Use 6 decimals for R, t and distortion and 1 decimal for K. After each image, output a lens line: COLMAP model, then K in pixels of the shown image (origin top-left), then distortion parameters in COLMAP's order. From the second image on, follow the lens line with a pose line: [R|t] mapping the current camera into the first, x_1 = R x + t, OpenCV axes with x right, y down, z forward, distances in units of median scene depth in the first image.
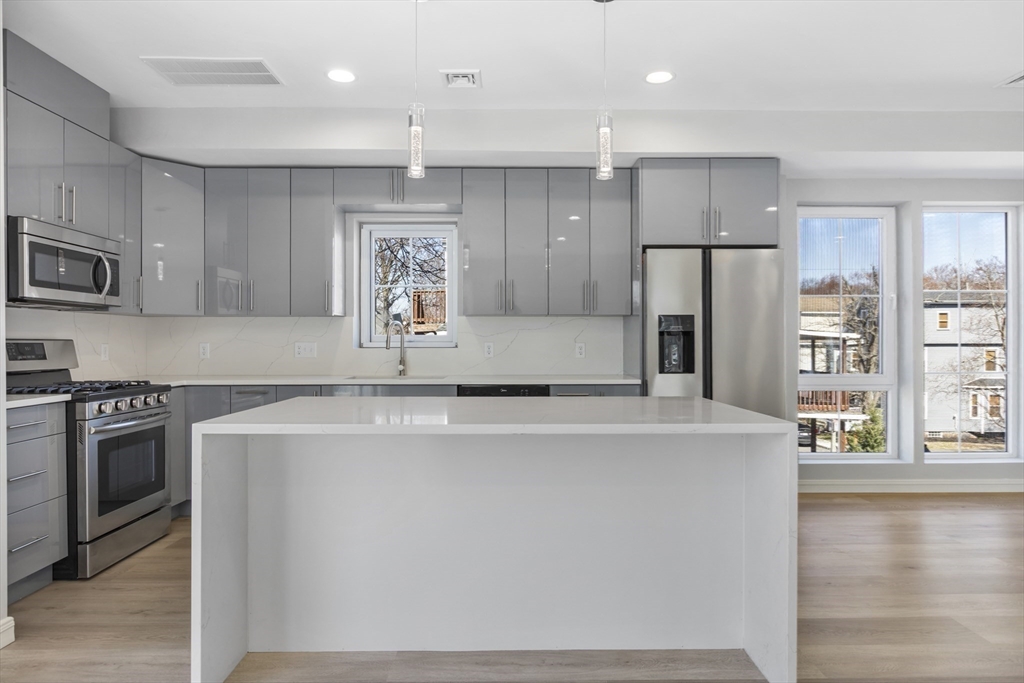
lens RADIAL K [[612.3, 0, 513.9], [0, 612.3, 343.9], [0, 0, 1]] dist [0.006569, -0.000453]
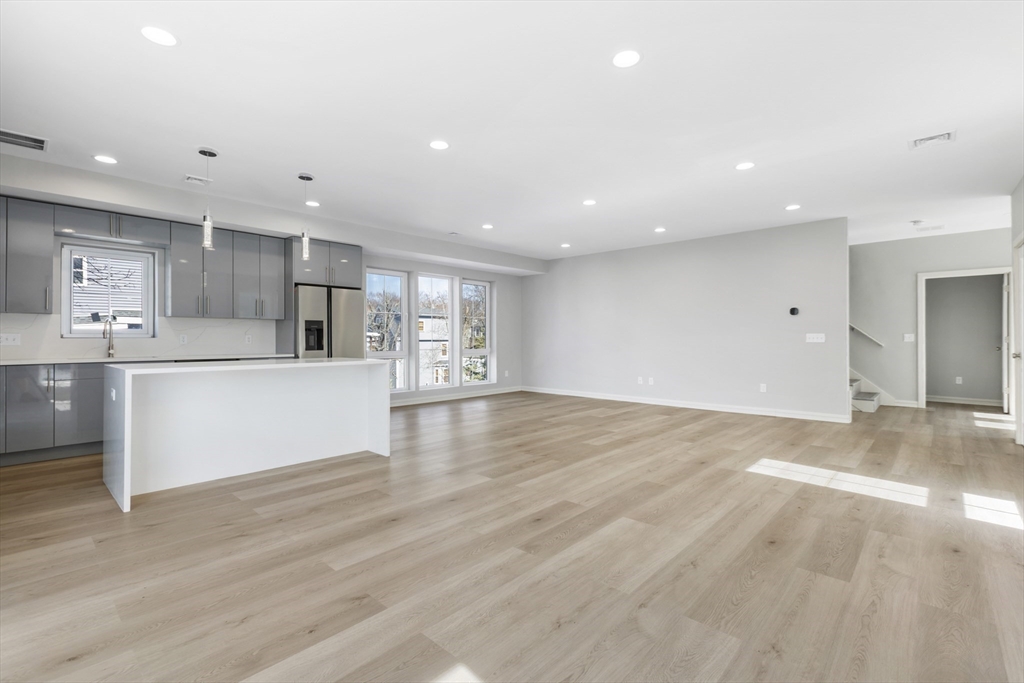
lens RADIAL K [[467.6, 0, 511.5], [0, 467.6, 335.0], [0, 0, 1]] dist [0.001729, 0.001044]
pose [[0.694949, 0.005111, 0.719041, -0.356494], [0.004836, 0.999919, -0.011782, 0.019039], [-0.719043, 0.011665, 0.694868, -0.466573]]
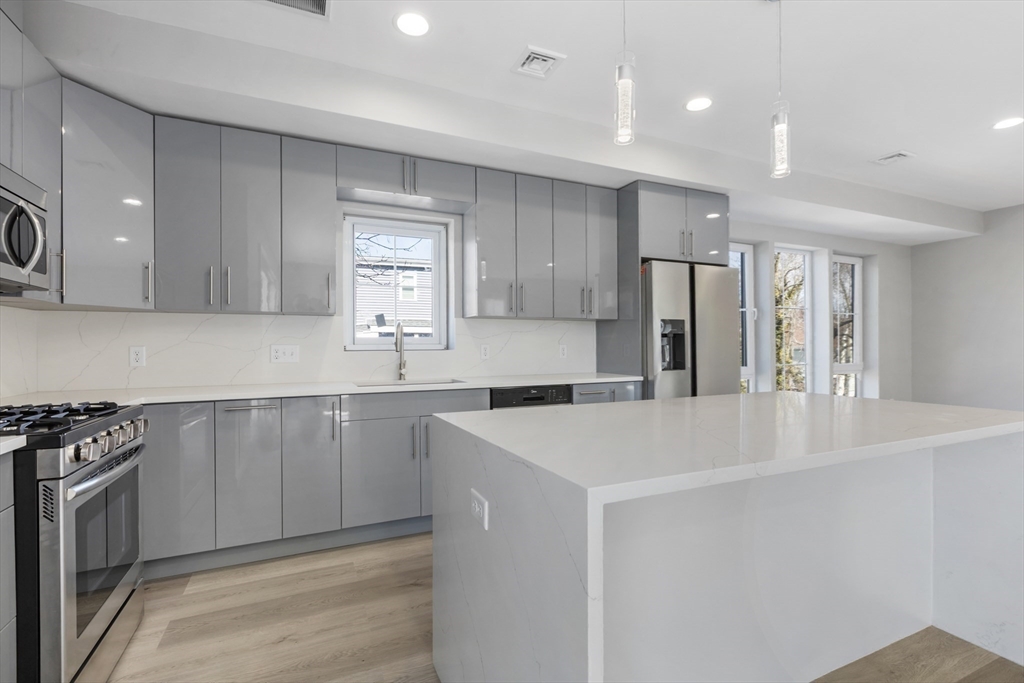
lens RADIAL K [[467.6, 0, 515.0], [0, 467.6, 345.6], [0, 0, 1]] dist [0.001729, 0.001044]
pose [[0.912881, -0.004724, 0.408199, -0.355862], [0.006936, 0.999968, -0.003939, 0.003203], [-0.408167, 0.006428, 0.912885, 0.310228]]
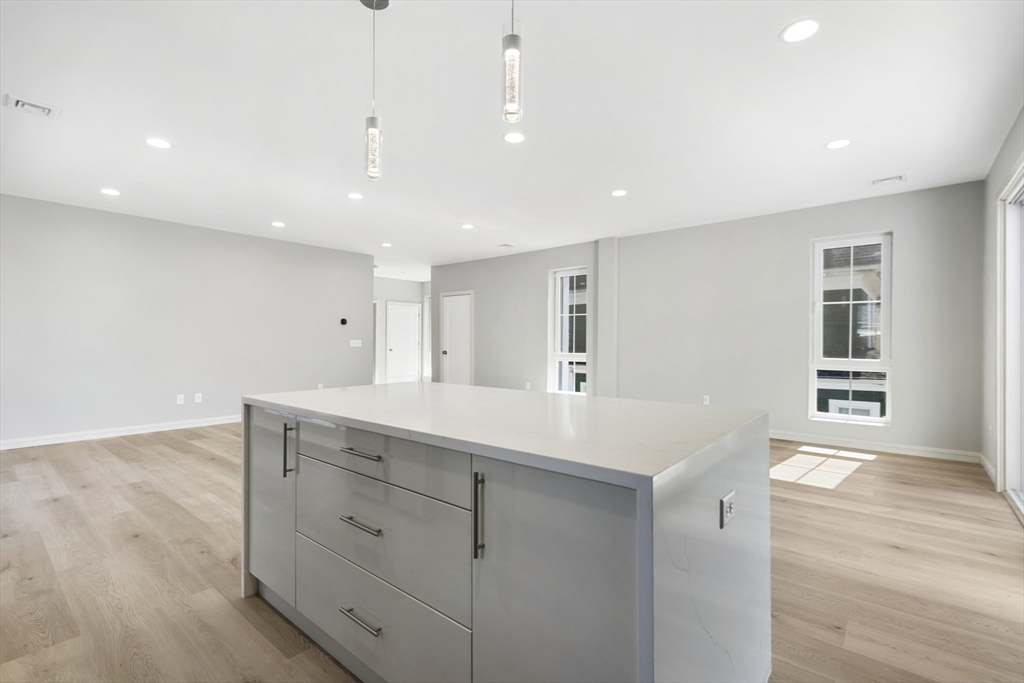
lens RADIAL K [[467.6, 0, 511.1], [0, 467.6, 340.5], [0, 0, 1]] dist [0.001729, 0.001044]
pose [[-0.757882, 0.000947, 0.652391, -0.344607], [0.003926, 0.999987, 0.003109, 0.001177], [-0.652380, 0.004918, -0.757876, 0.925470]]
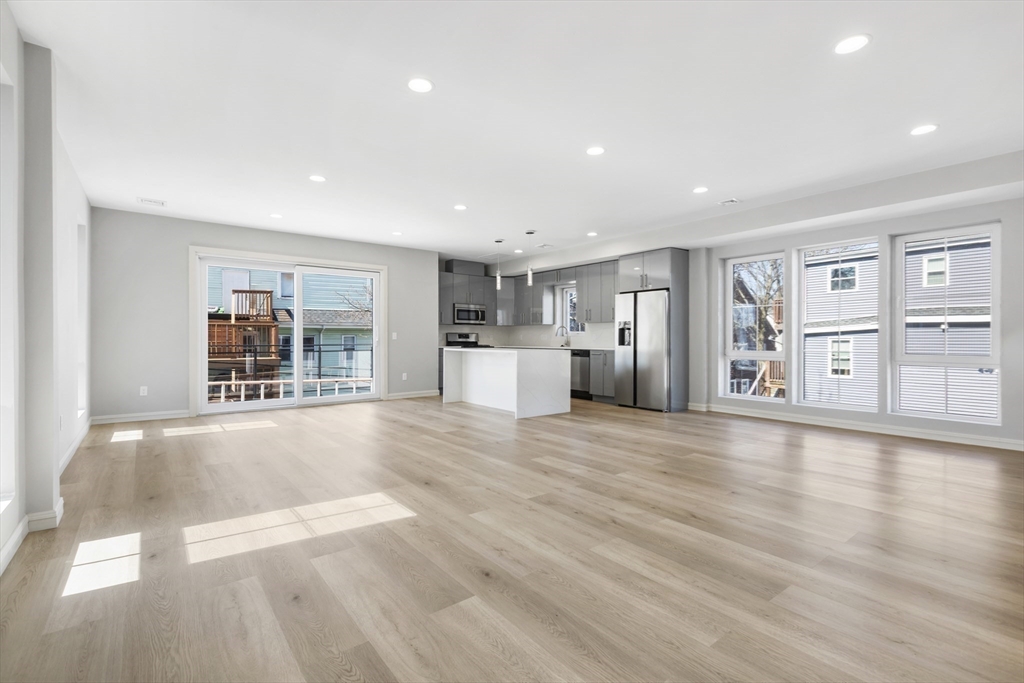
lens RADIAL K [[467.6, 0, 520.7], [0, 467.6, 347.9], [0, 0, 1]] dist [0.001729, 0.001044]
pose [[0.624262, 0.016807, -0.781034, 1.413944], [-0.005816, 0.999841, 0.016867, 0.027909], [0.781193, -0.005987, 0.624261, -0.455315]]
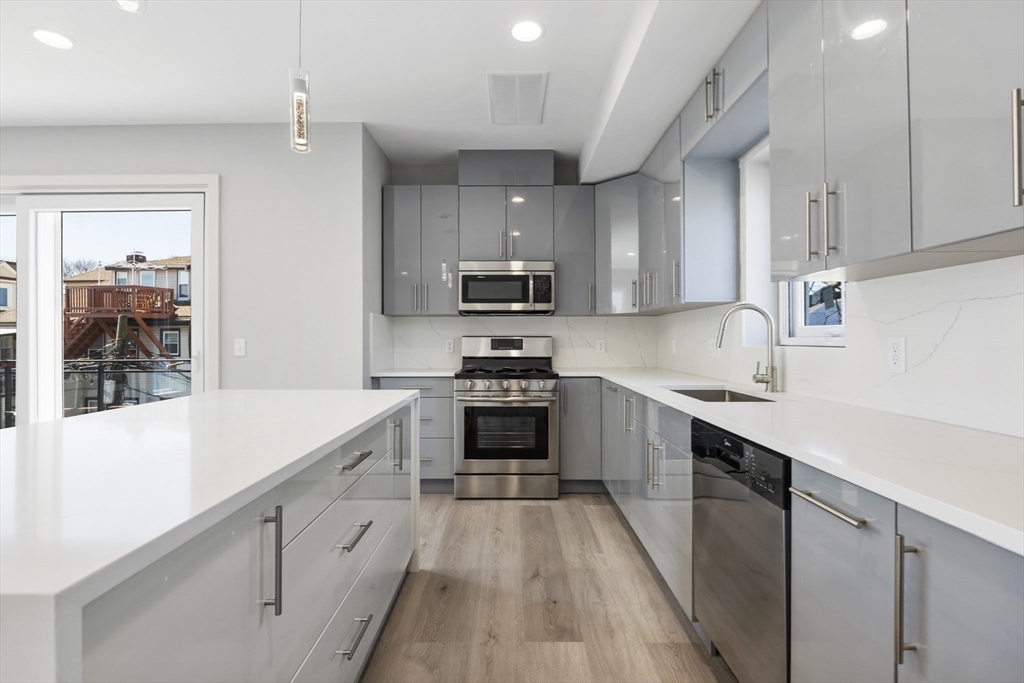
lens RADIAL K [[480.9, 0, 508.9], [0, 480.9, 334.7], [0, 0, 1]] dist [-0.002282, 0.000095]
pose [[-0.020151, -0.010370, -0.999743, 0.338067], [-0.003106, 0.999942, -0.010309, 0.000811], [0.999792, 0.002897, -0.020182, 0.842916]]
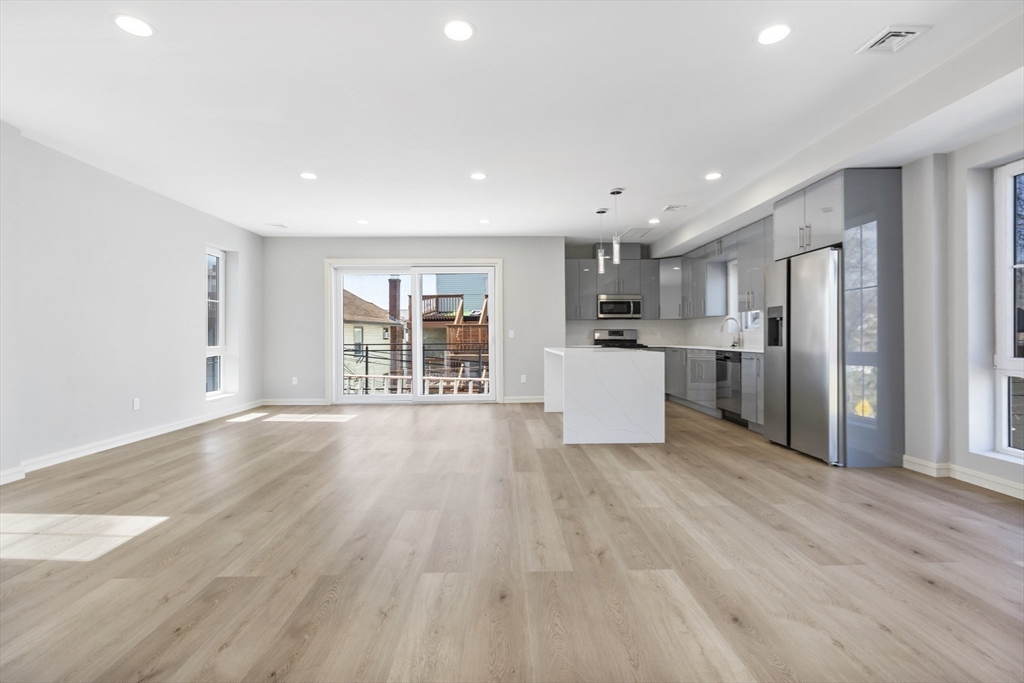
lens RADIAL K [[467.6, 0, 515.2], [0, 467.6, 337.2], [0, 0, 1]] dist [0.001729, 0.001044]
pose [[0.025976, -0.000009, -0.999663, 1.347899], [0.001004, 0.999999, 0.000017, 0.025751], [0.999662, -0.001004, 0.025976, 0.333826]]
